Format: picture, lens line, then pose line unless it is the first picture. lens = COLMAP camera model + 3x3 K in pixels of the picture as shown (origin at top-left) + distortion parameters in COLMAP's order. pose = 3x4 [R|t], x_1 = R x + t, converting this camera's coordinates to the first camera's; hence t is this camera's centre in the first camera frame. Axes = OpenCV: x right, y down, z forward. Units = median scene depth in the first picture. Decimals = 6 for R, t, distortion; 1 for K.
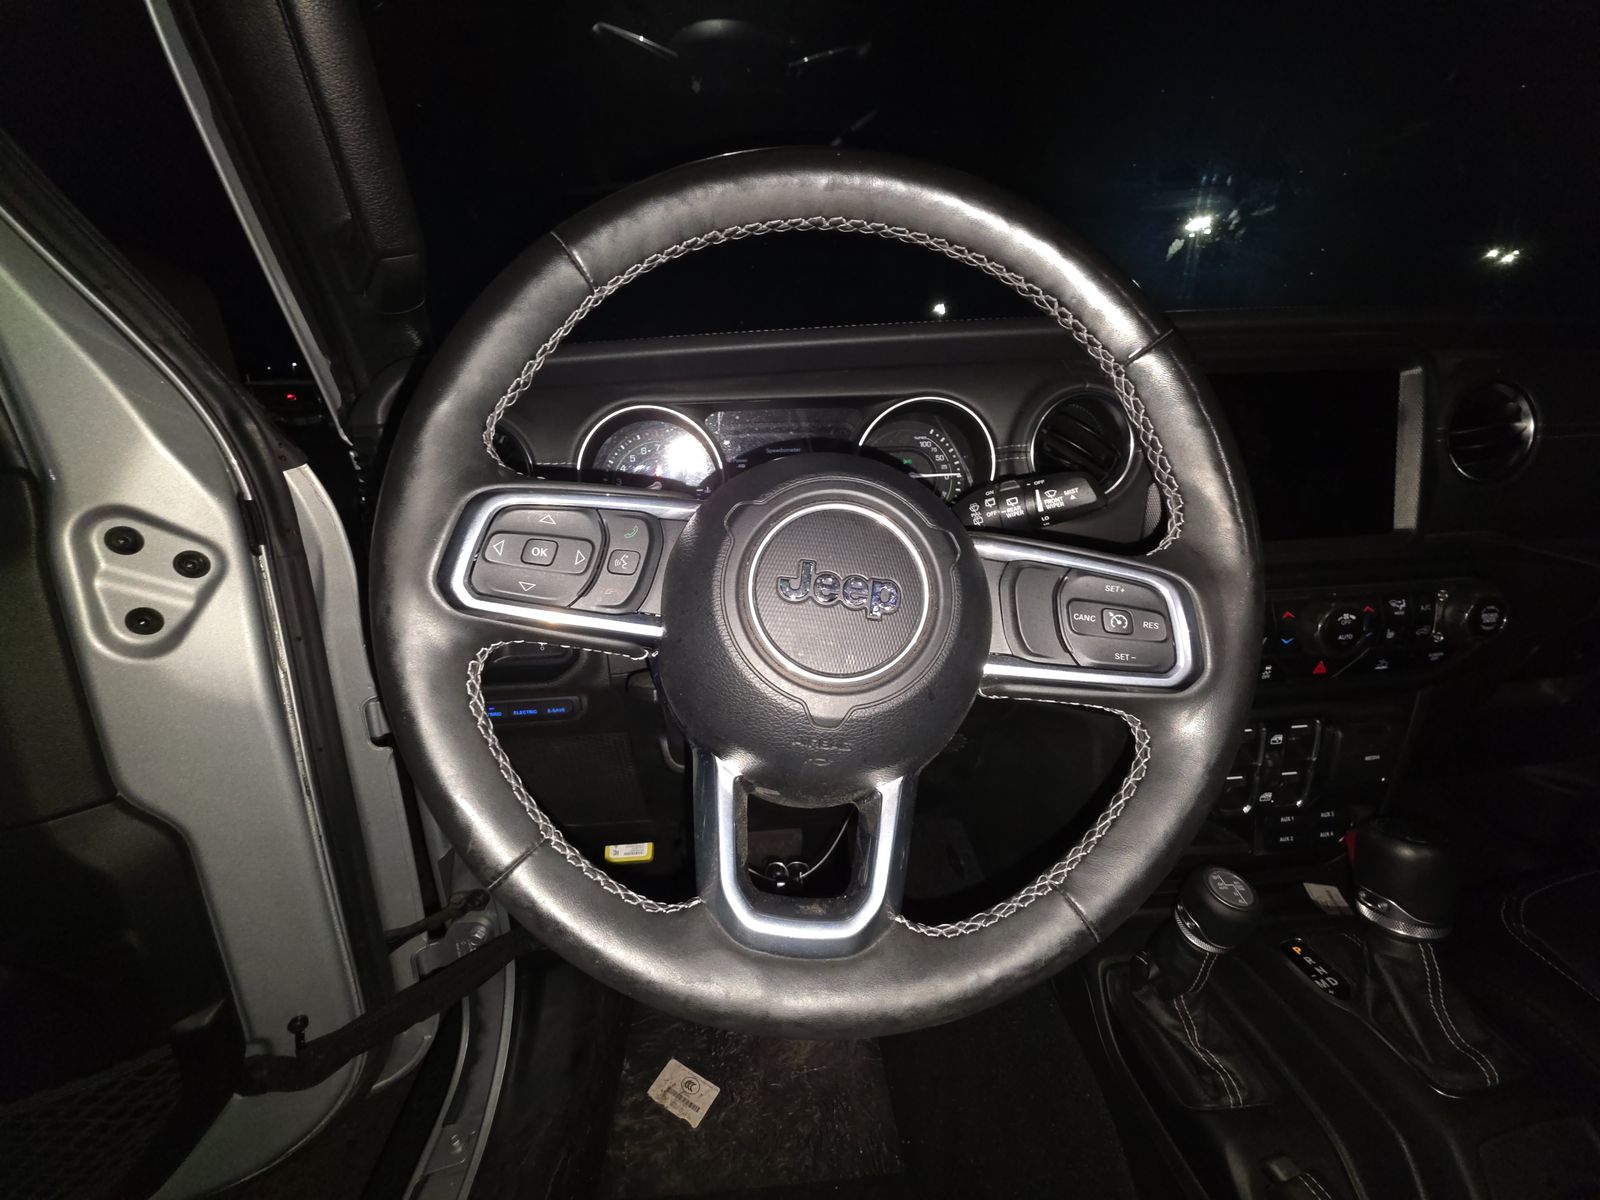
lens RADIAL K [[645.2, 0, 800.0], [0, 645.2, 600.0], [0, 0, 1]] dist [0.012062, -0.010661]
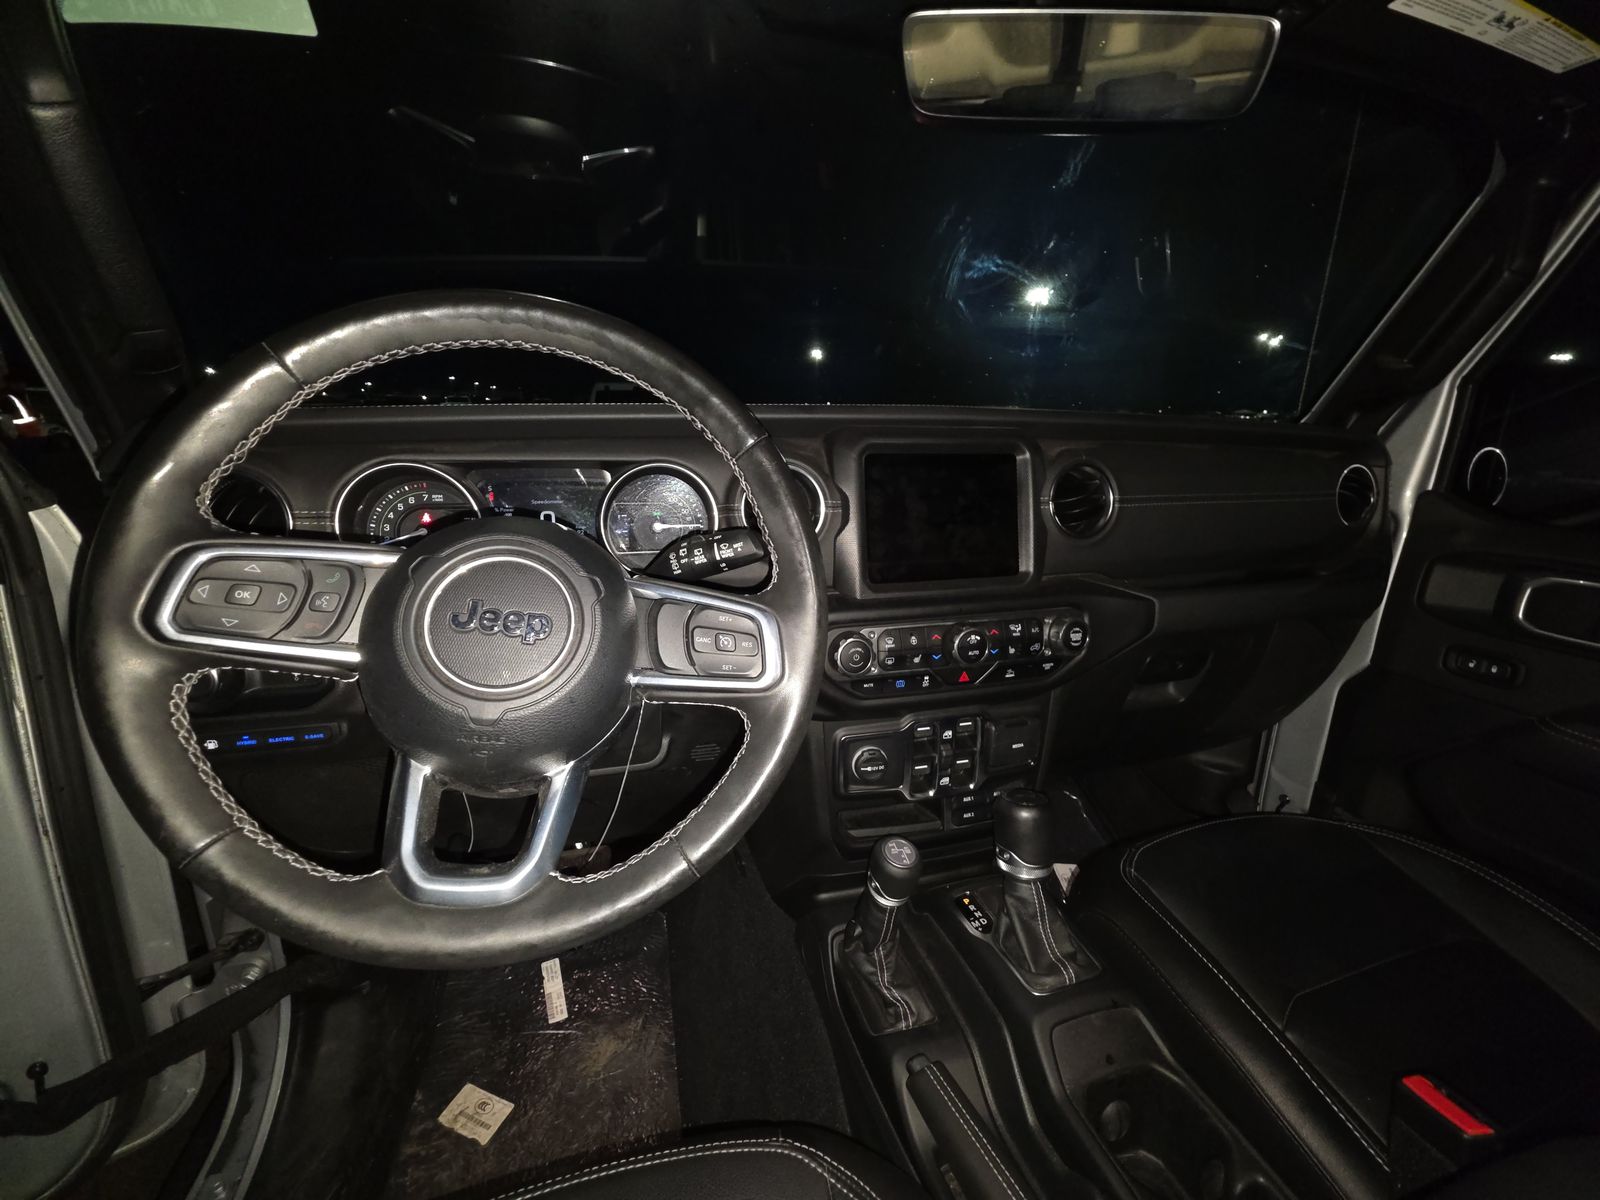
lens RADIAL K [[635.2, 0, 792.6], [0, 635.2, 599.6], [0, 0, 1]] dist [0.015642, -0.009863]
pose [[0.983277, -0.005616, 0.182027, 0.233669], [0.014893, 0.998656, -0.049633, 0.006859], [-0.181504, 0.051514, 0.982040, -0.225301]]
